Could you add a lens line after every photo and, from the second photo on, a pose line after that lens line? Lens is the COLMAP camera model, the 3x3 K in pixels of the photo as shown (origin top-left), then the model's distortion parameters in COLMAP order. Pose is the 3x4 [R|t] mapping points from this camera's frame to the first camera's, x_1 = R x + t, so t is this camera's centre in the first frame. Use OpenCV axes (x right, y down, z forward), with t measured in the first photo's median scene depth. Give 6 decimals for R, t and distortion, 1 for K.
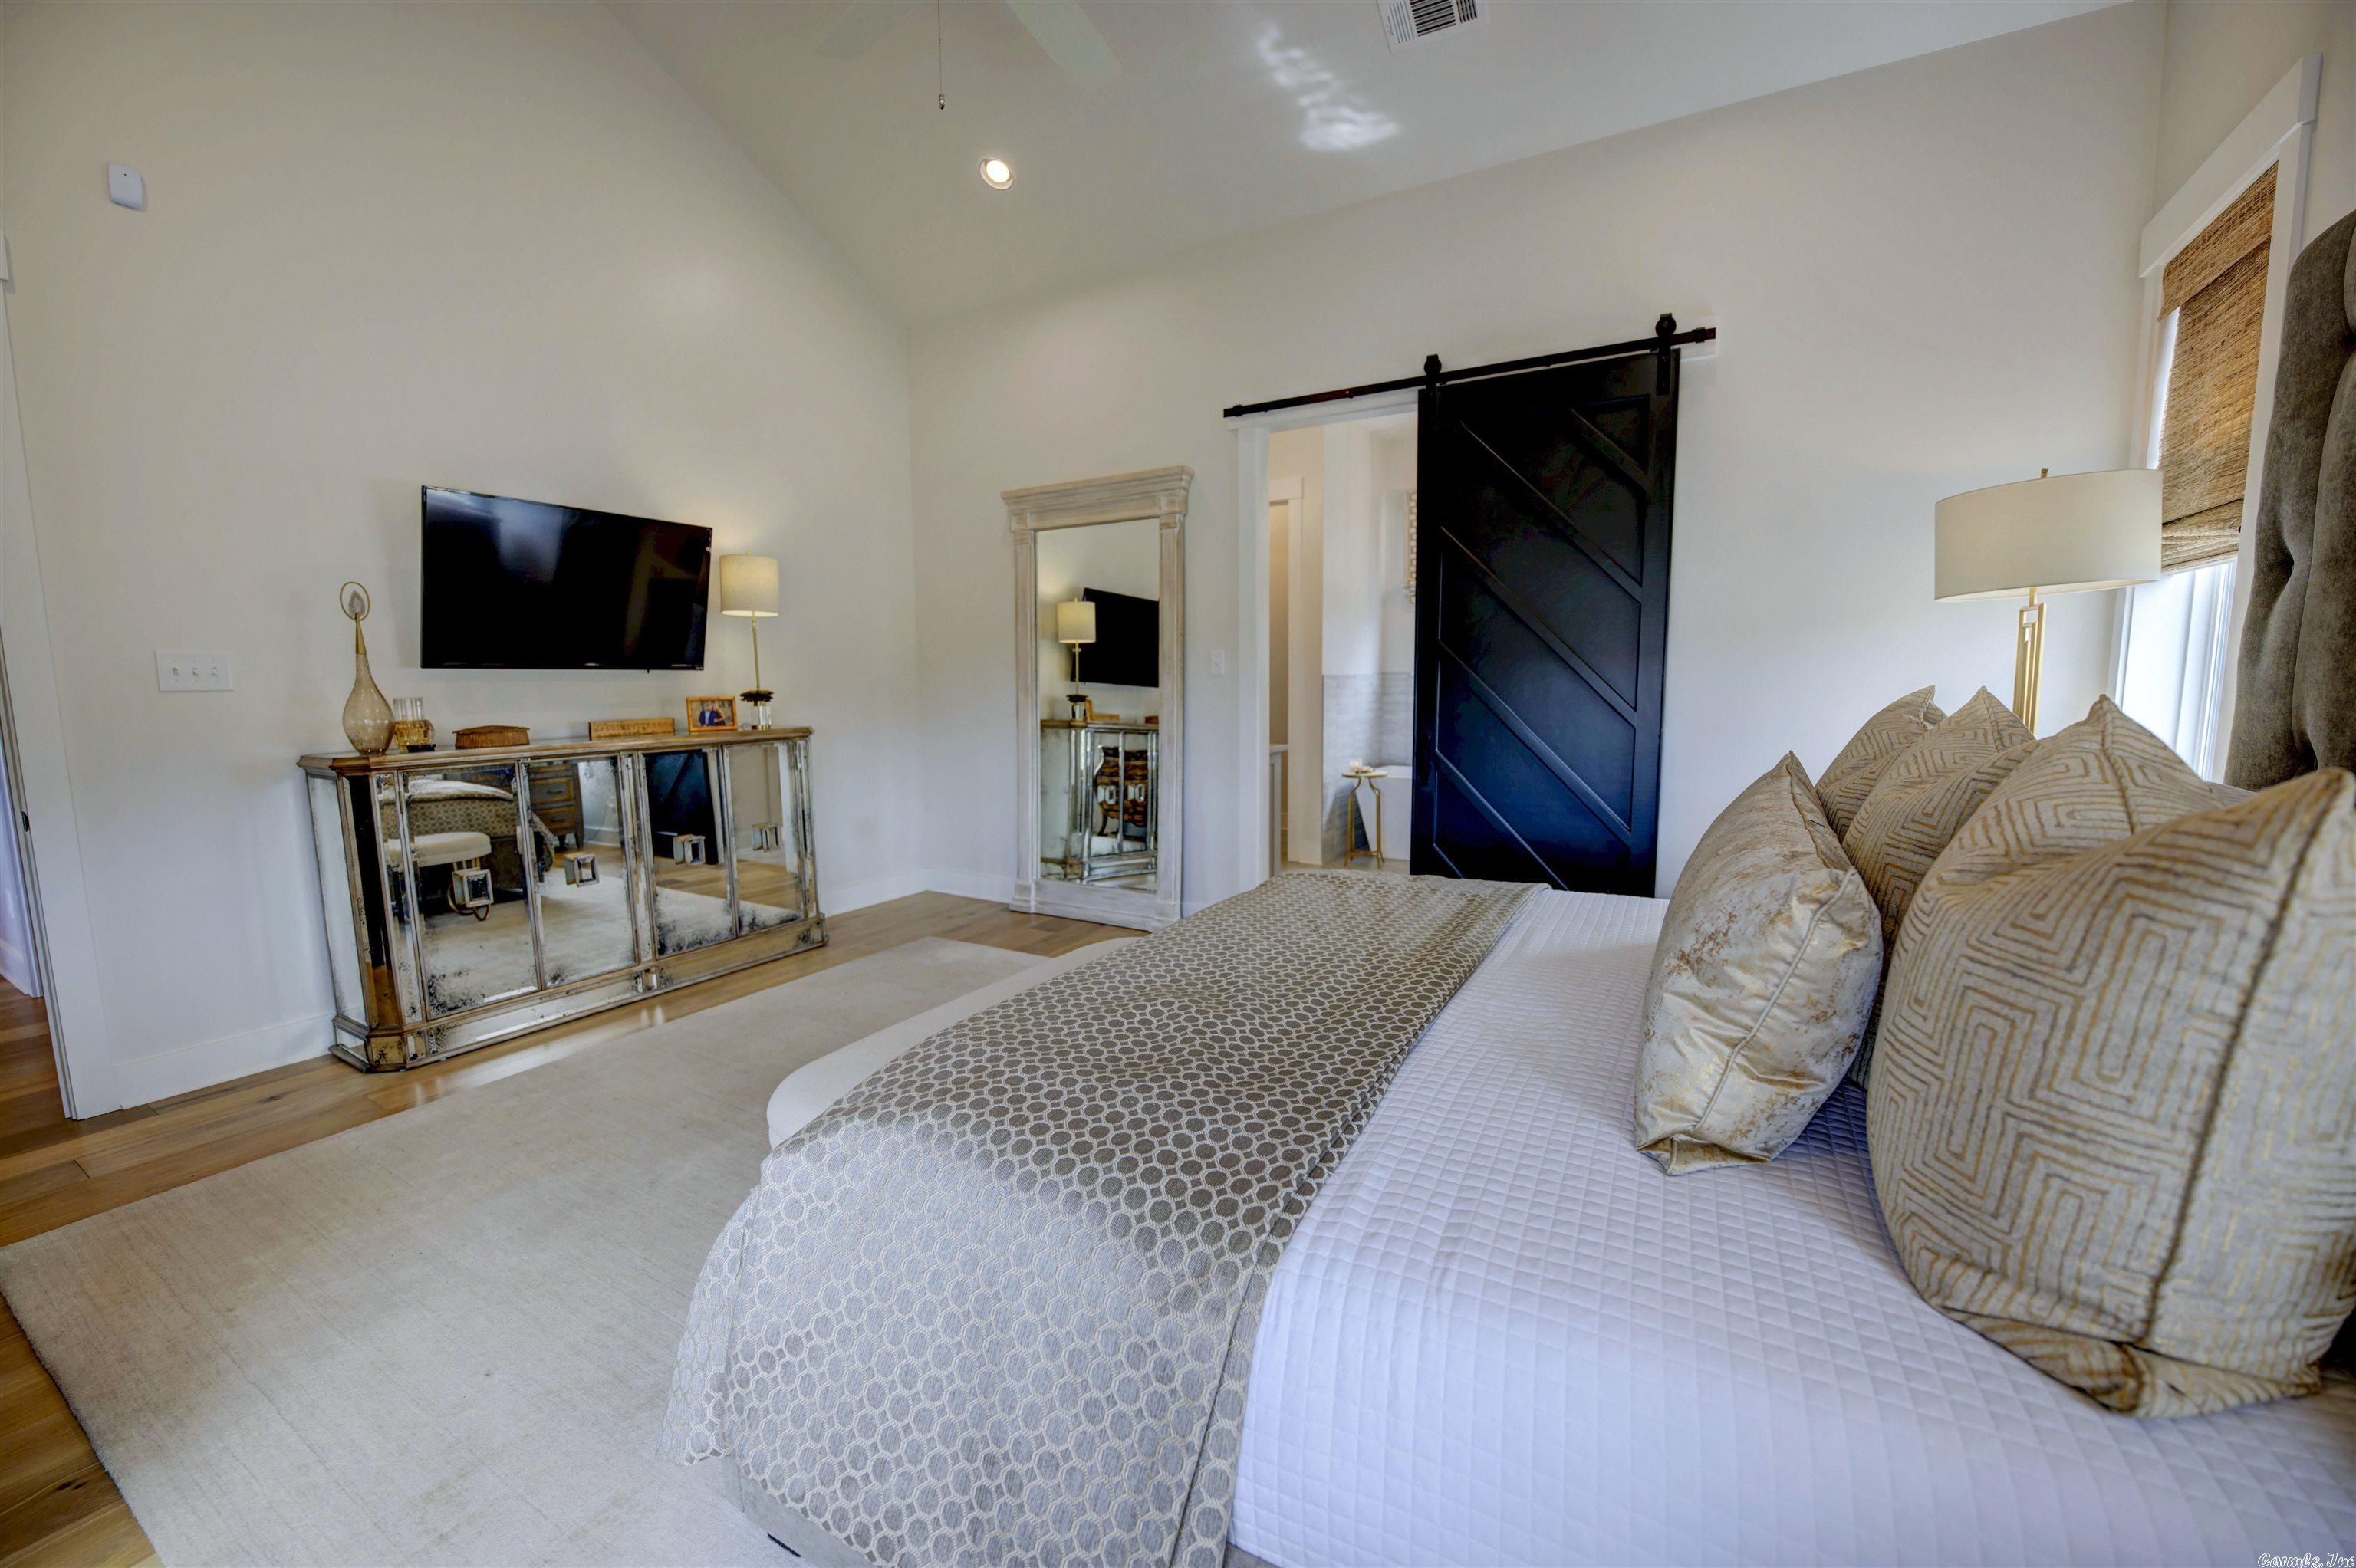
lens RADIAL K [[961.6, 0, 1175.8], [0, 961.6, 785.4], [0, 0, 1]] dist [-0.024738, 0.000770]
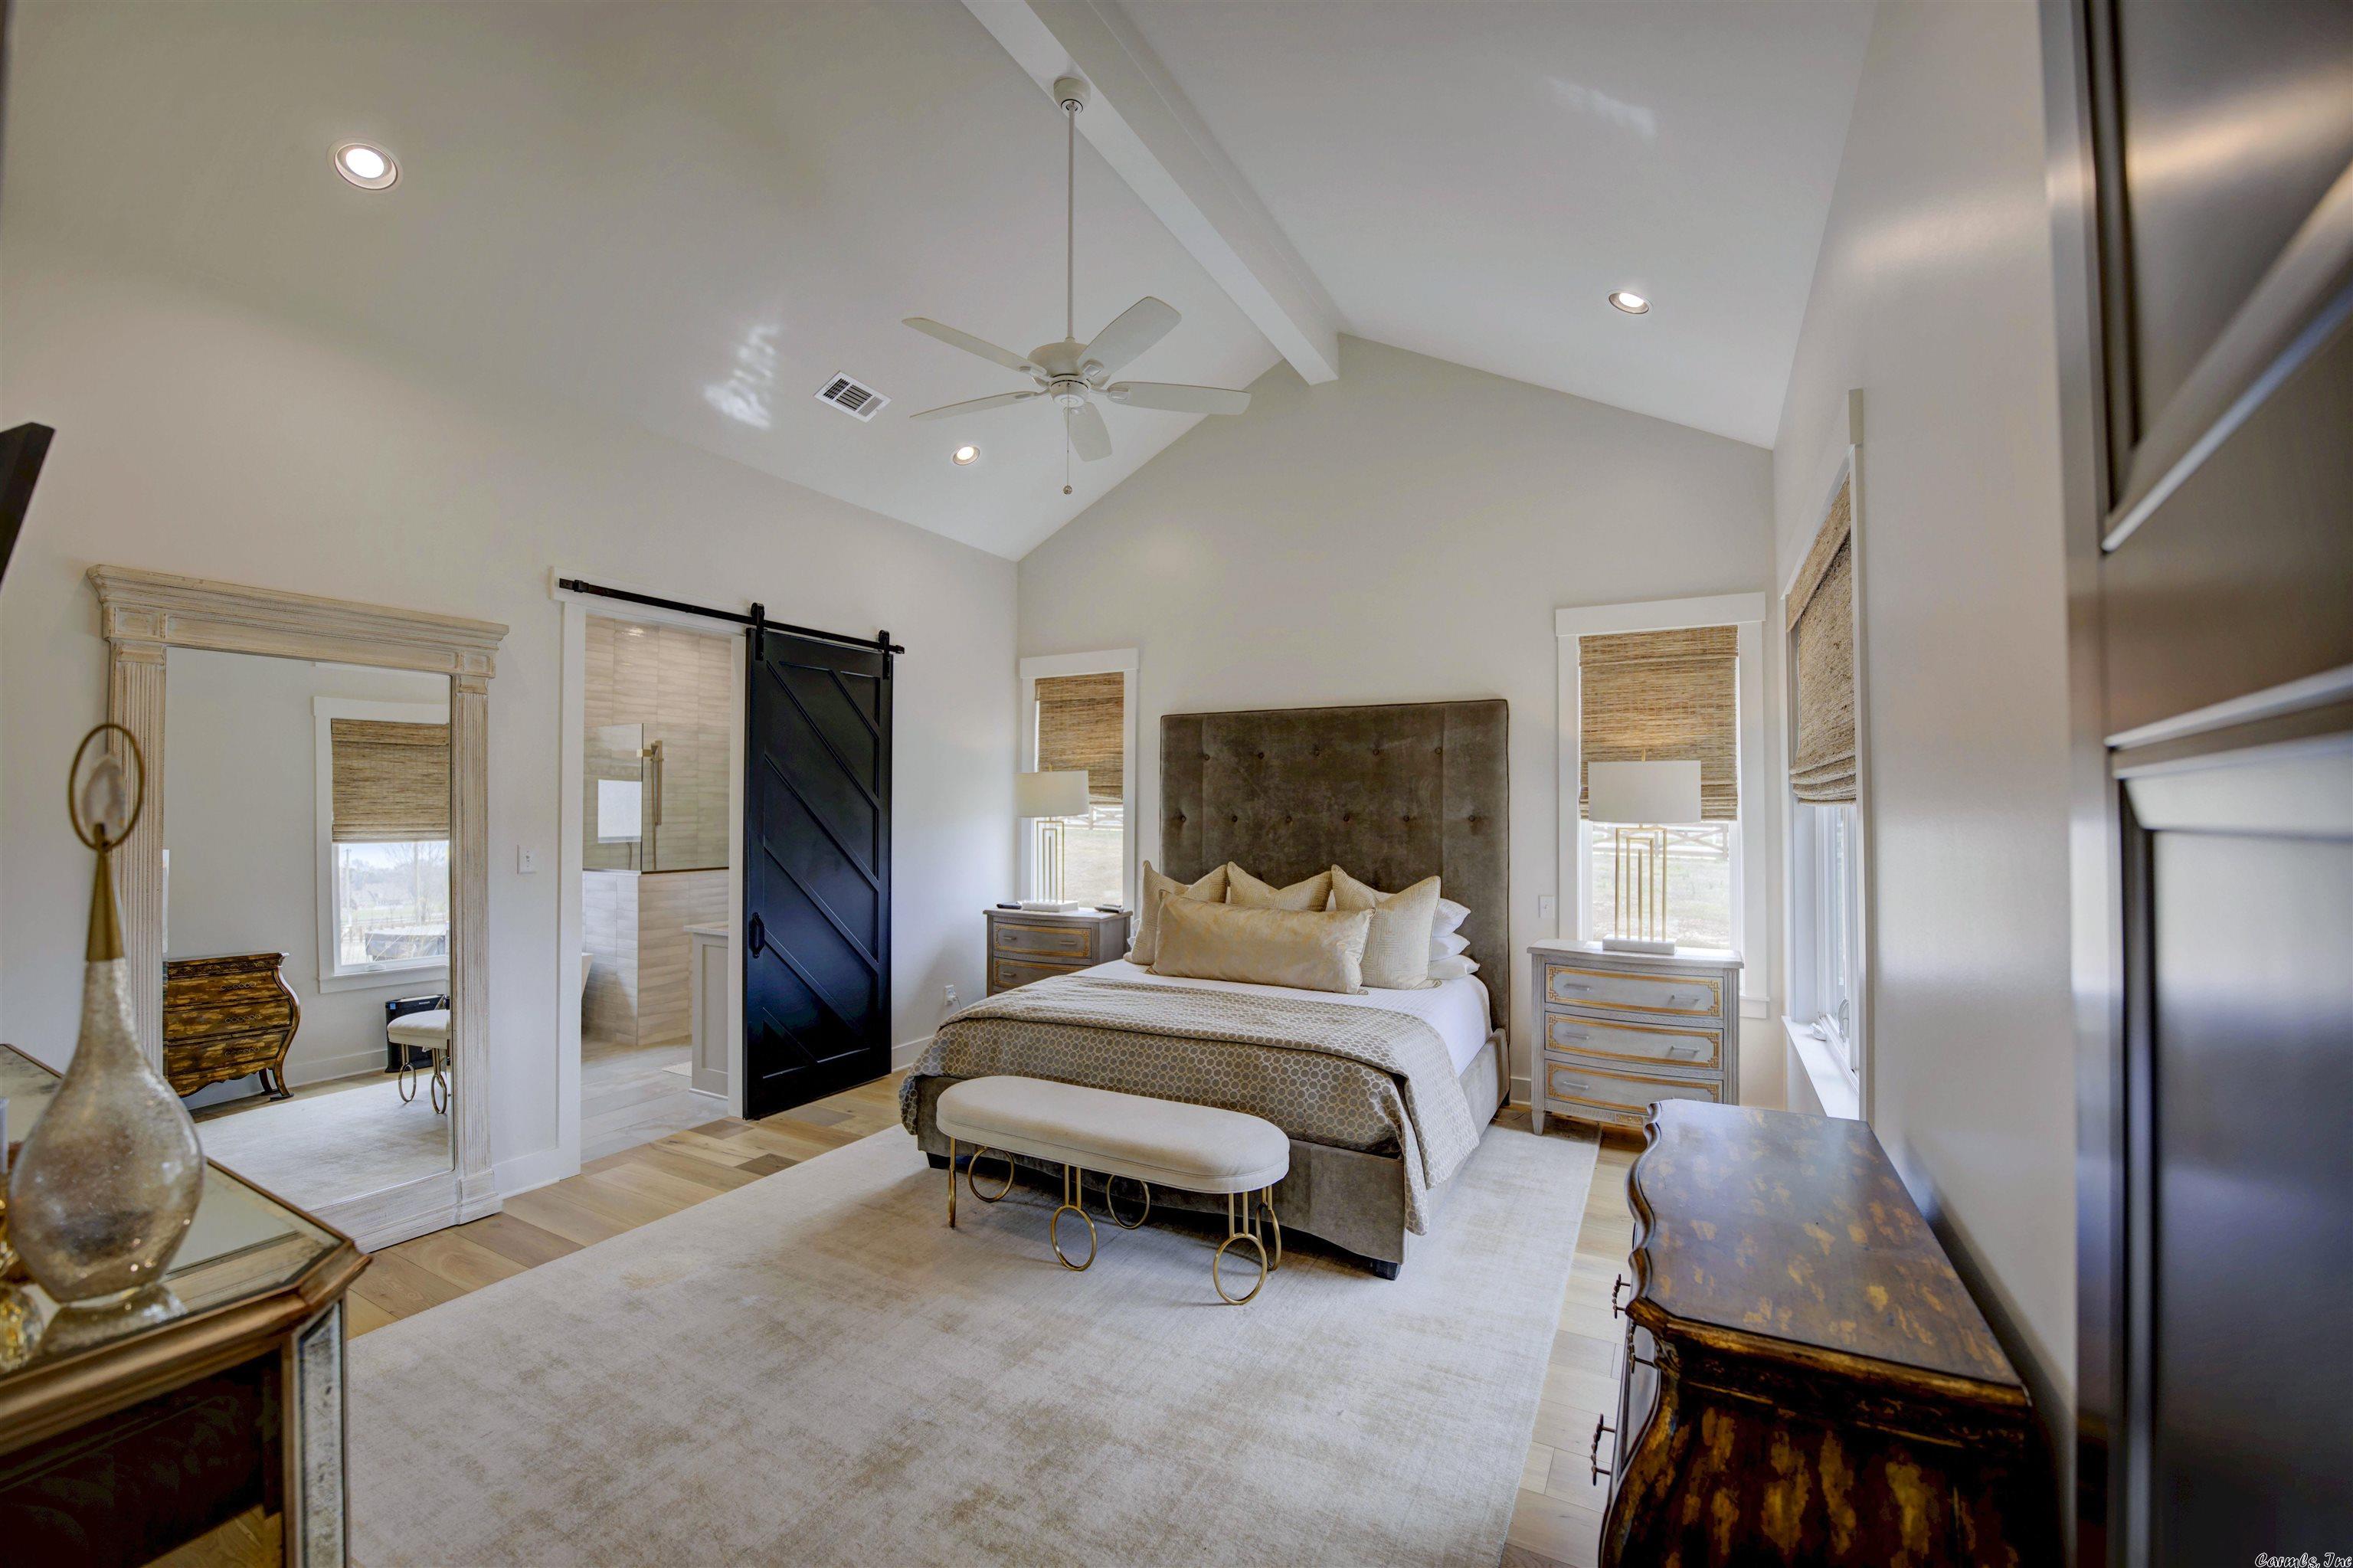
lens RADIAL K [[960.5, 0, 1174.3], [0, 960.5, 785.4], [0, 0, 1]] dist [-0.024738, 0.000770]
pose [[-0.048689, 0.034005, 0.998235, -1.039681], [0.114755, 0.992993, -0.028229, -0.129552], [-0.992200, 0.113178, -0.052250, 0.595536]]
